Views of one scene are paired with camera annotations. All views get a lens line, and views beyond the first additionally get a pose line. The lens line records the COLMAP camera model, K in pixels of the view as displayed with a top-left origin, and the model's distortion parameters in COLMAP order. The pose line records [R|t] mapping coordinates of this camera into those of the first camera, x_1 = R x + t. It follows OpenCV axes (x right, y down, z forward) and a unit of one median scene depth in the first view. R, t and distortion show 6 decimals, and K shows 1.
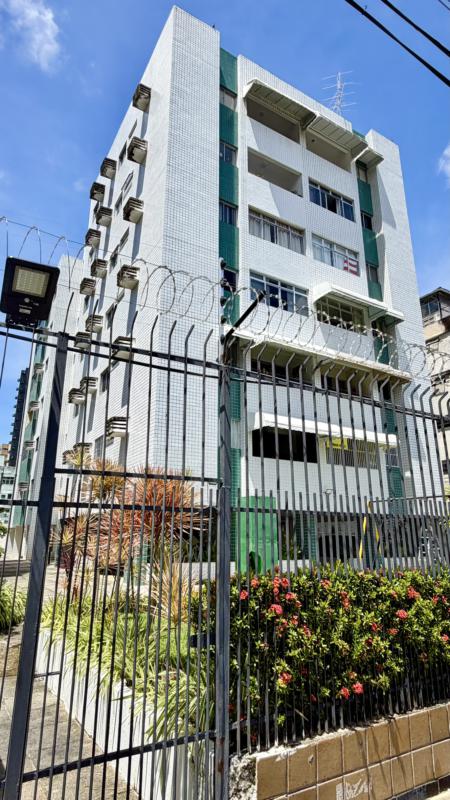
lens RADIAL K [[458.6, 0, 225.0], [0, 458.6, 400.0], [0, 0, 1]] dist [0.003535, 0.001454]
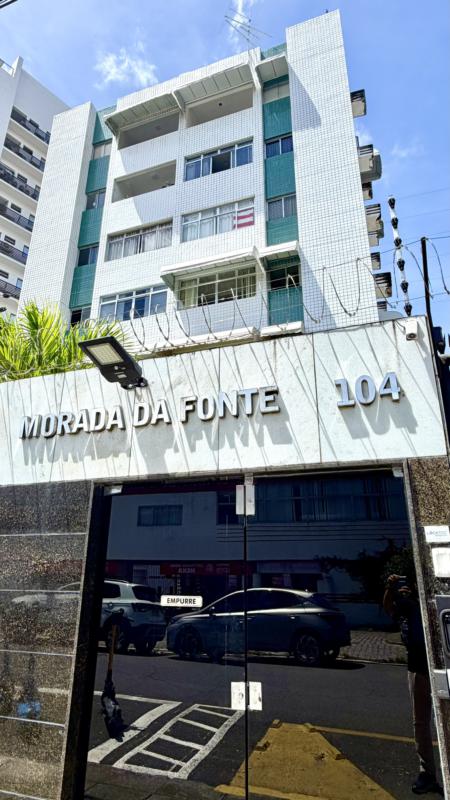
lens RADIAL K [[458.6, 0, 225.0], [0, 458.6, 400.0], [0, 0, 1]] dist [0.003535, 0.001454]
pose [[0.633946, -0.265812, -0.726262, 0.772640], [0.214452, 0.962672, -0.165145, 0.134763], [0.743049, -0.051055, 0.667286, 0.453168]]
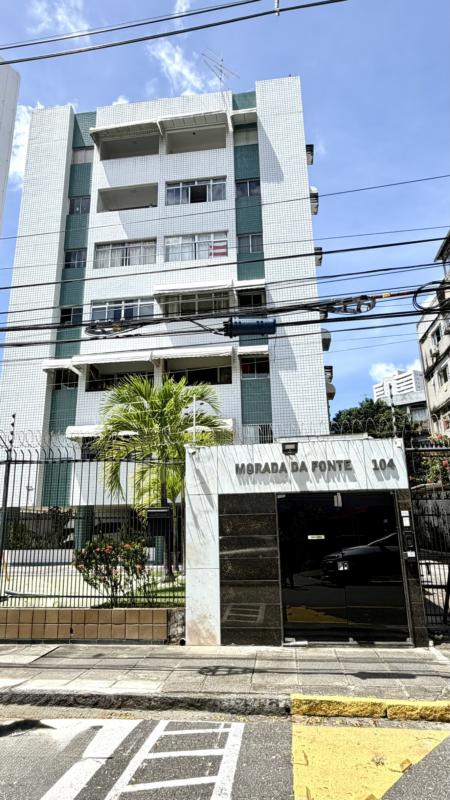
lens RADIAL K [[458.6, 0, 225.0], [0, 458.6, 400.0], [0, 0, 1]] dist [0.003535, 0.001454]
pose [[0.787344, -0.178578, -0.590085, 0.829983], [0.193283, 0.980376, -0.038796, 0.062080], [0.585433, -0.083507, 0.806408, 0.211286]]
